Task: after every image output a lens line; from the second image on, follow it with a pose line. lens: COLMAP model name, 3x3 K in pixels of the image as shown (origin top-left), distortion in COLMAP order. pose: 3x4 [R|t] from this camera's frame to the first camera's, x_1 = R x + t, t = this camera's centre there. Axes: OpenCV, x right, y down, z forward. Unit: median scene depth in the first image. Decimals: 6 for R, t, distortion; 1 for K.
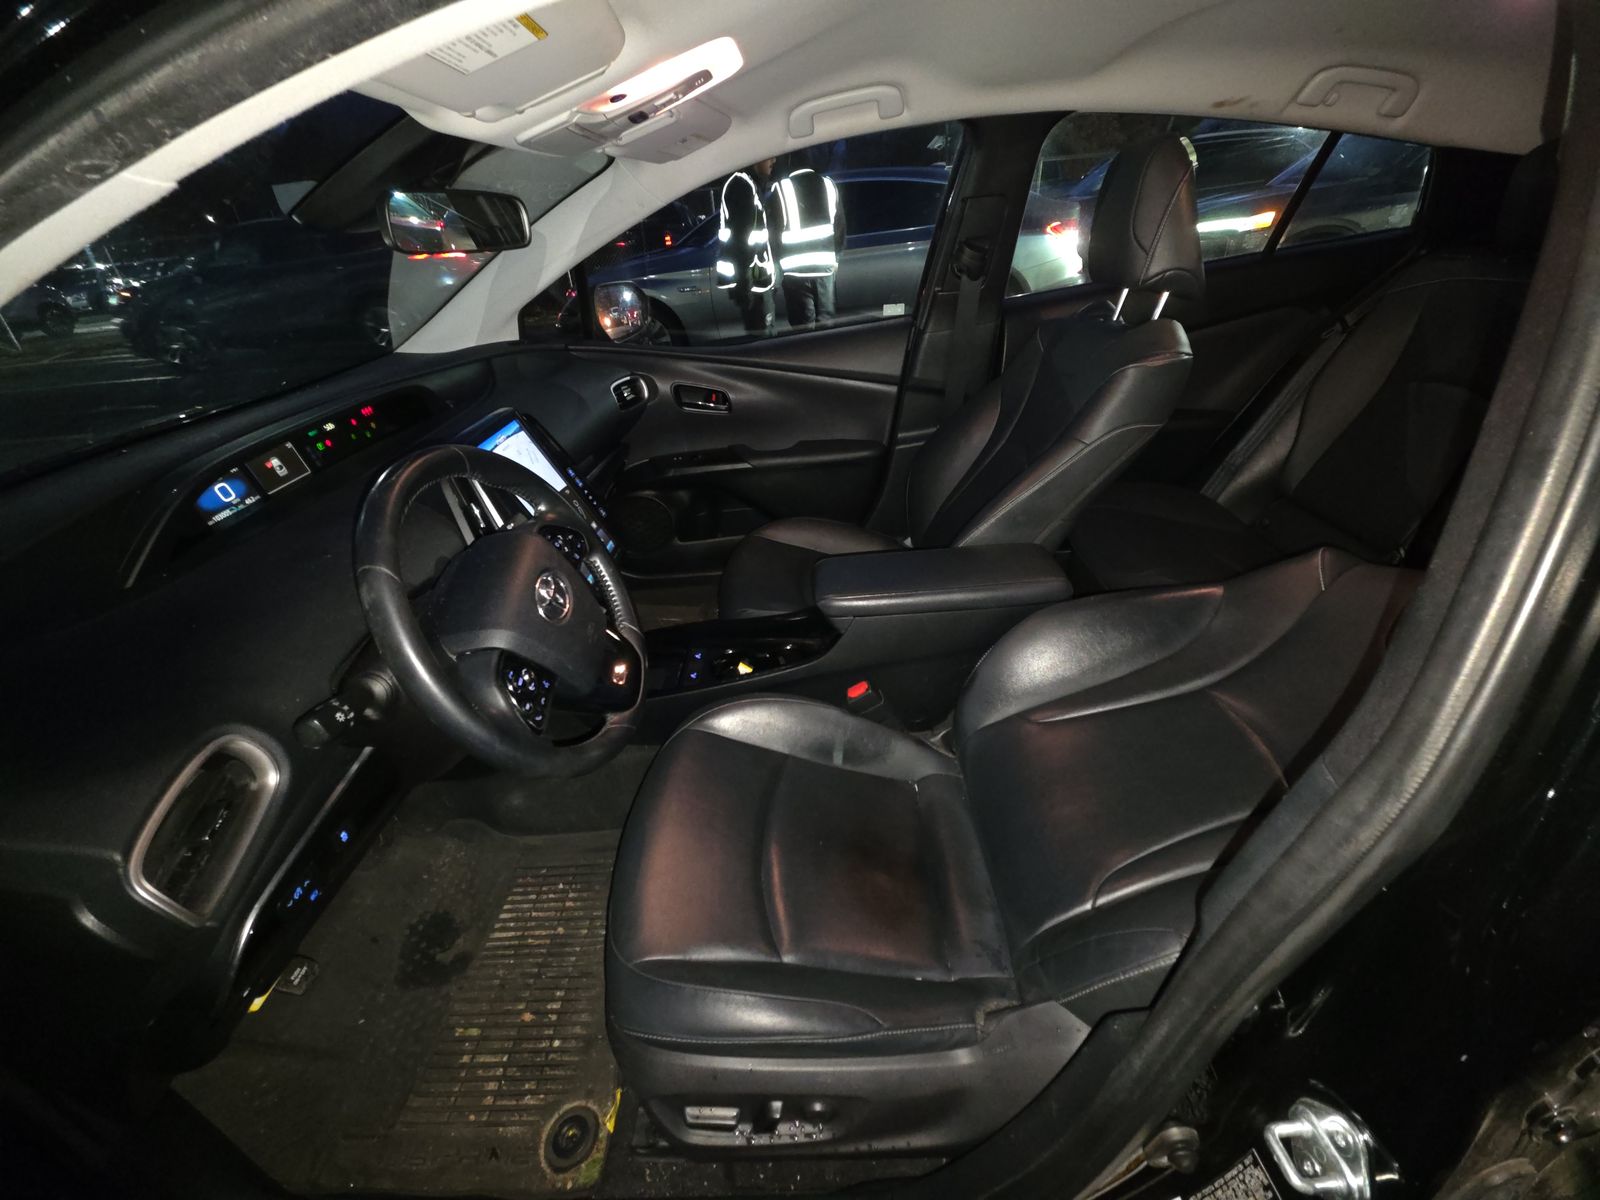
lens RADIAL K [[642.5, 0, 802.4], [0, 642.5, 619.1], [0, 0, 1]] dist [-0.003268, -0.000641]
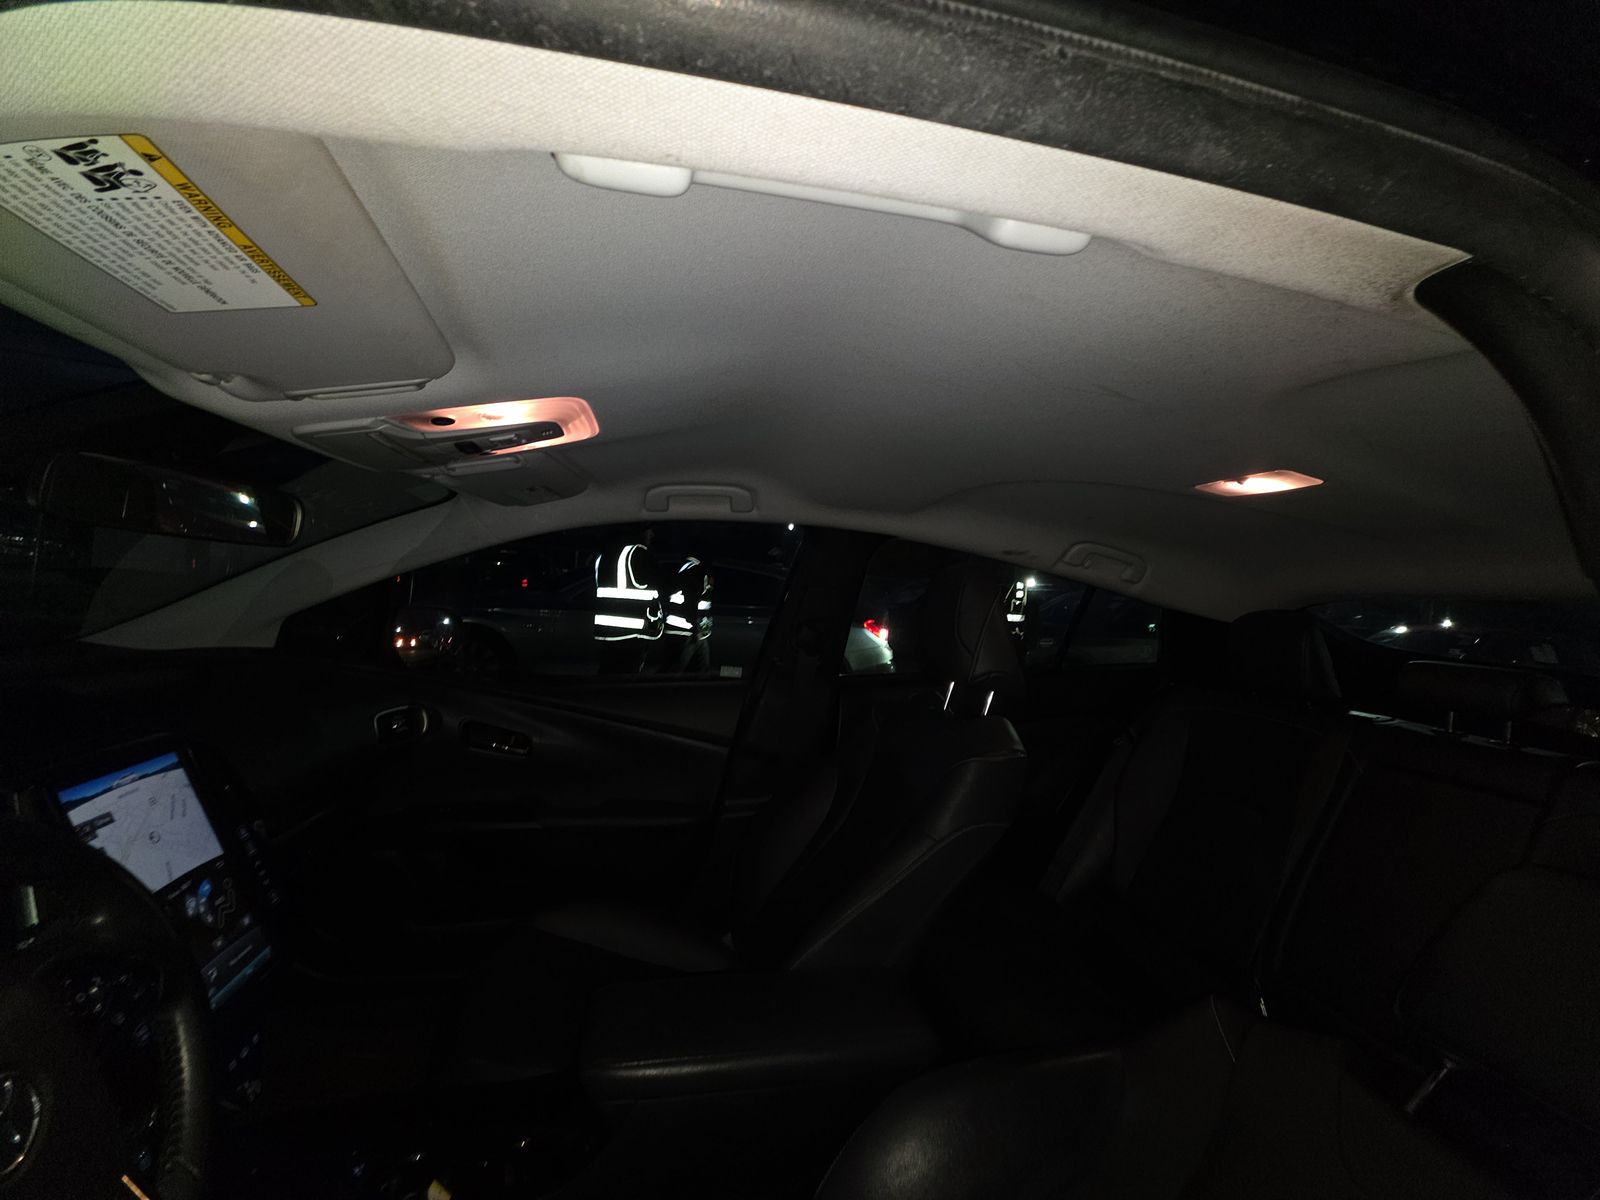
lens RADIAL K [[641.5, 0, 800.0], [0, 641.5, 600.0], [0, 0, 1]] dist [0.000097, -0.000075]
pose [[0.964387, 0.151098, 0.217088, 0.019346], [-0.014271, 0.849293, -0.527728, -0.078318], [-0.264110, 0.505836, 0.821204, 0.146923]]
